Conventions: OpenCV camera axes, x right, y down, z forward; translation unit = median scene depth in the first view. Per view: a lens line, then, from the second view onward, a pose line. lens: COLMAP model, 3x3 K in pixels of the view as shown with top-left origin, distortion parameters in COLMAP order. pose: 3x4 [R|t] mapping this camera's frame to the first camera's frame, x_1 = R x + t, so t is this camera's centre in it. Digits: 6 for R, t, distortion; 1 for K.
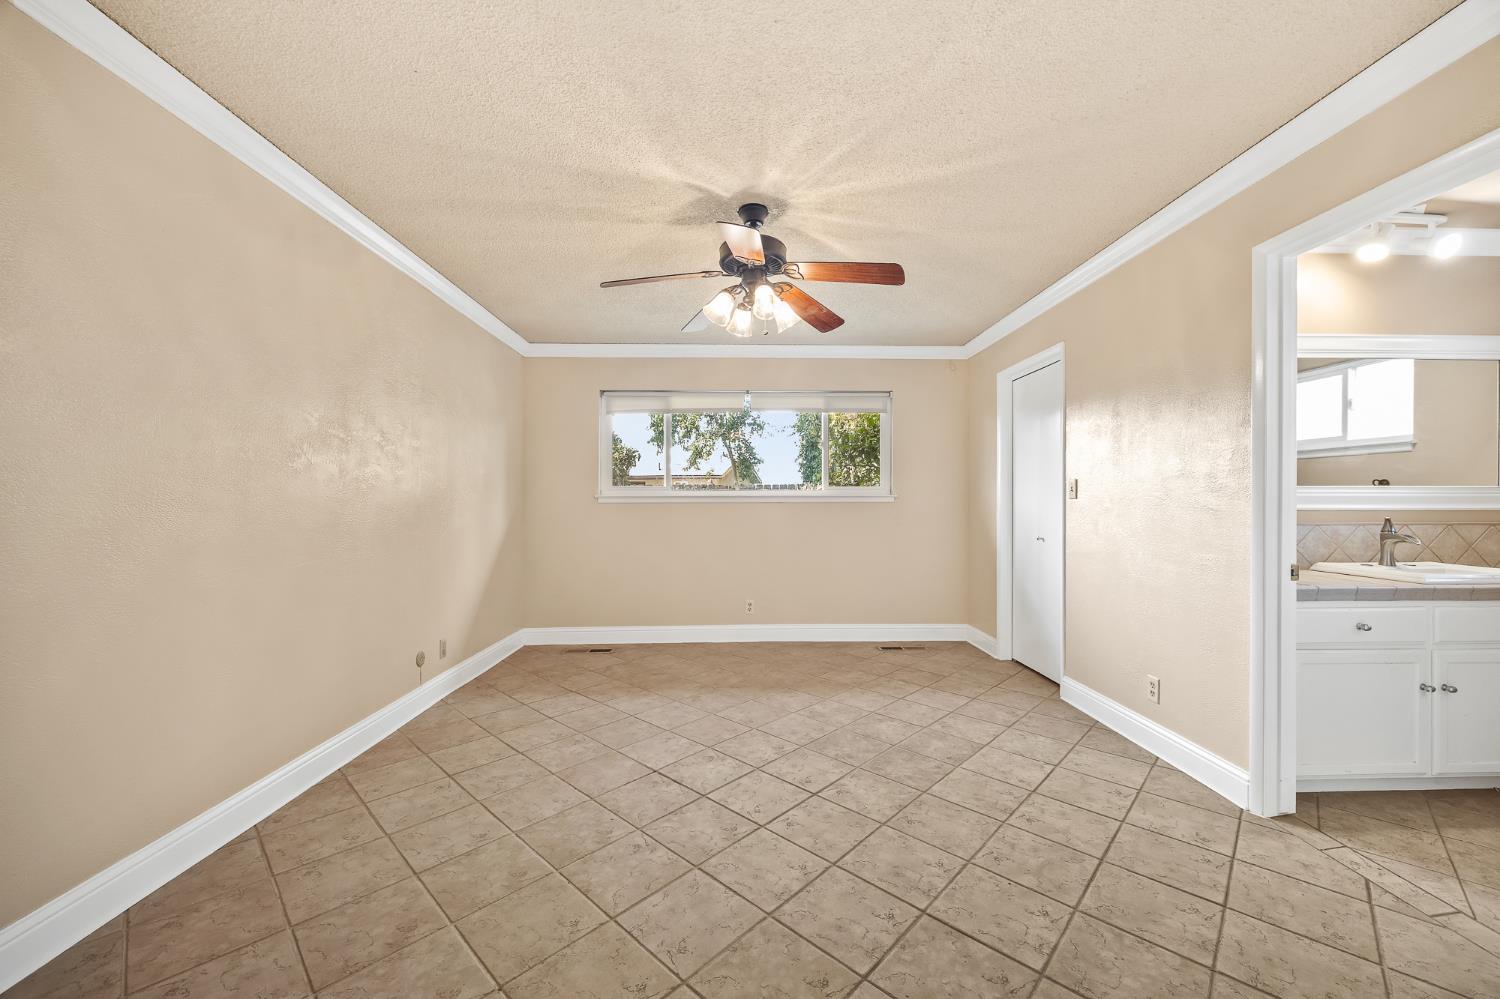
lens RADIAL K [[592.4, 0, 752.5], [0, 592.4, 507.9], [0, 0, 1]] dist [0.002354, -0.000187]
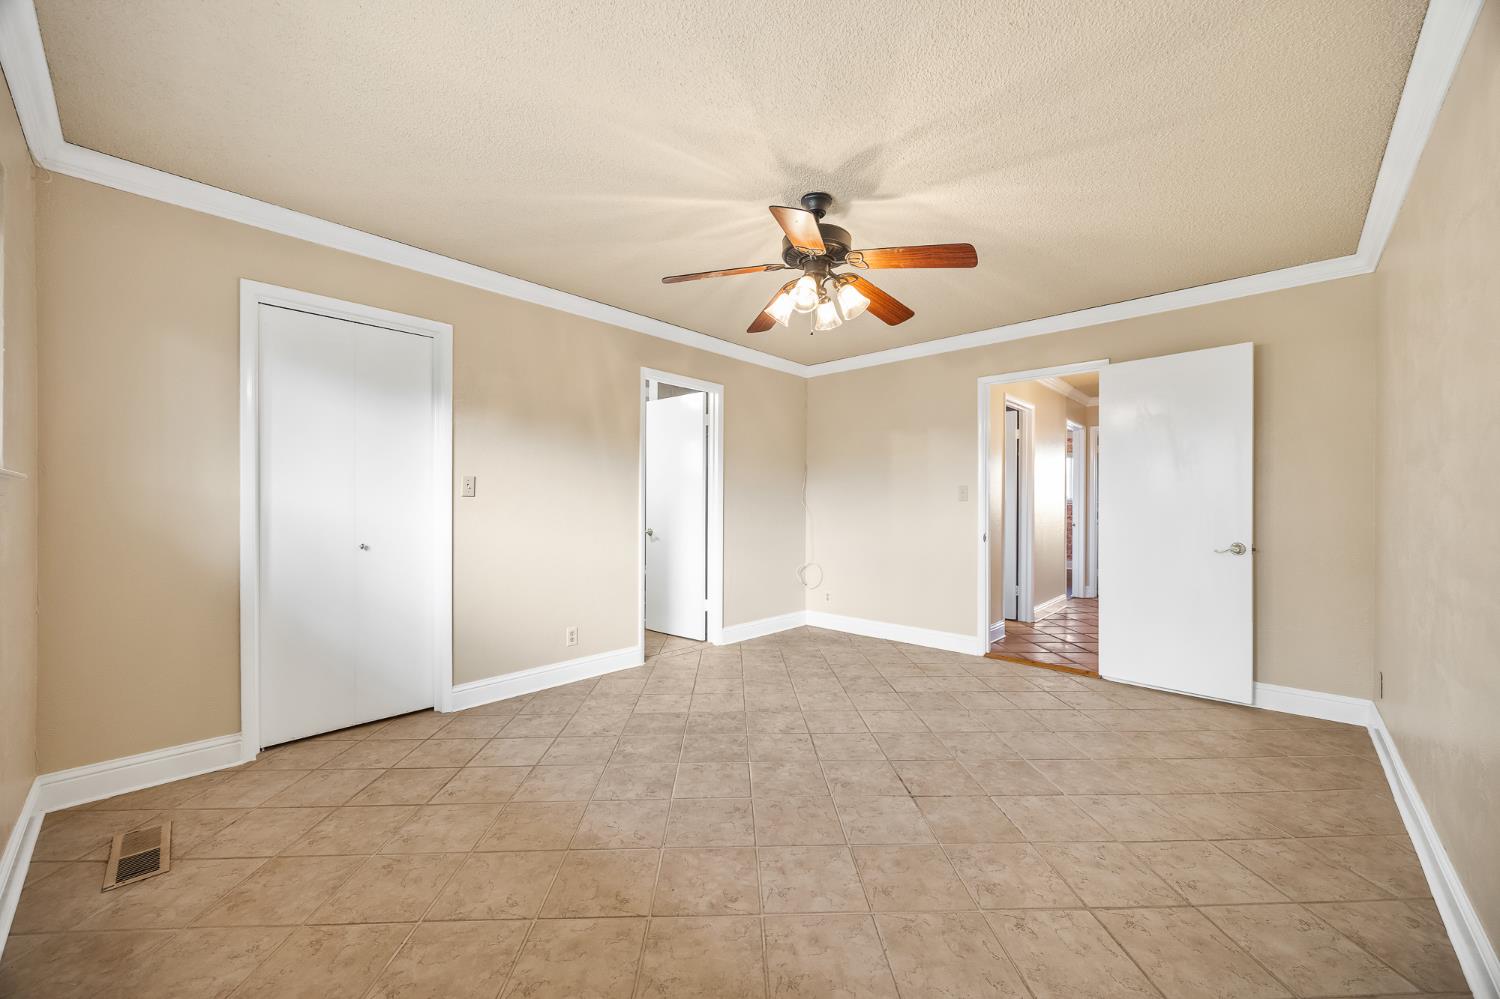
lens RADIAL K [[592.4, 0, 752.5], [0, 592.4, 507.9], [0, 0, 1]] dist [0.002354, -0.000187]
pose [[-0.733501, -0.005500, 0.679667, -0.544633], [-0.000107, 0.999968, 0.007976, -0.003690], [-0.679689, 0.005778, -0.733478, 1.662349]]
